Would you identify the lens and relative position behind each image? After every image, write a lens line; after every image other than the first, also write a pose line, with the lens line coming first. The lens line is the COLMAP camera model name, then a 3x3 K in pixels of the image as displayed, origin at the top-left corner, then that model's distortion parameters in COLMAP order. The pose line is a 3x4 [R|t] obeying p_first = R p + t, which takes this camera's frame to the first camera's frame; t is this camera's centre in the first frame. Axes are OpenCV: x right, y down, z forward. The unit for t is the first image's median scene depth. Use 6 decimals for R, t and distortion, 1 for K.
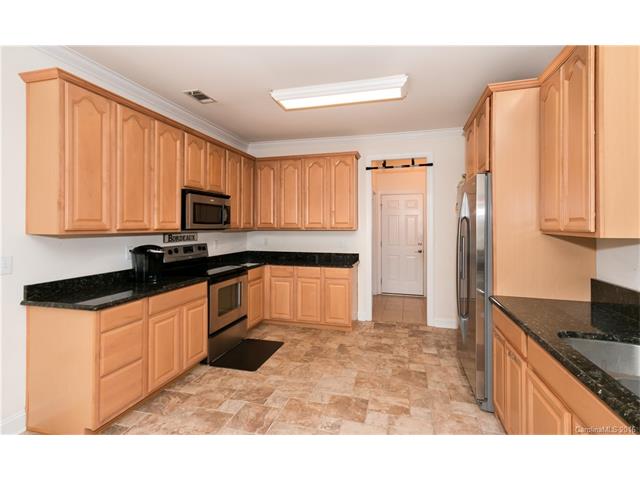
lens RADIAL K [[305.1, 0, 317.8], [0, 305.1, 237.5], [0, 0, 1]] dist [0.003594, 0.000981]
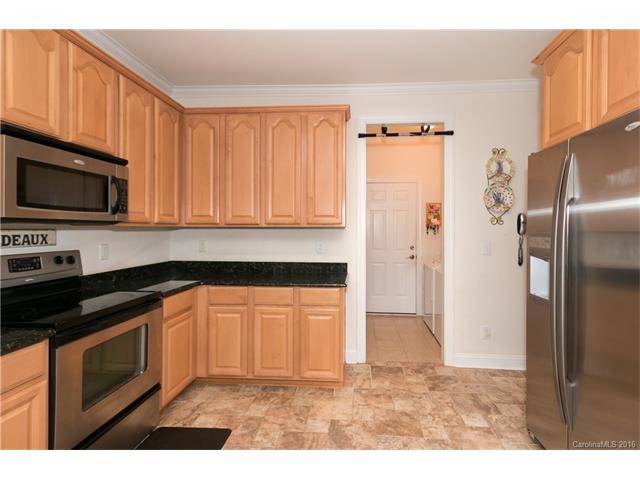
lens RADIAL K [[305.1, 0, 317.8], [0, 305.1, 237.5], [0, 0, 1]] dist [0.003594, 0.000981]
pose [[0.986223, -0.001216, 0.165418, -0.042846], [0.002885, 0.999947, -0.009850, 0.003435], [-0.165397, 0.010191, 0.986174, 0.381111]]
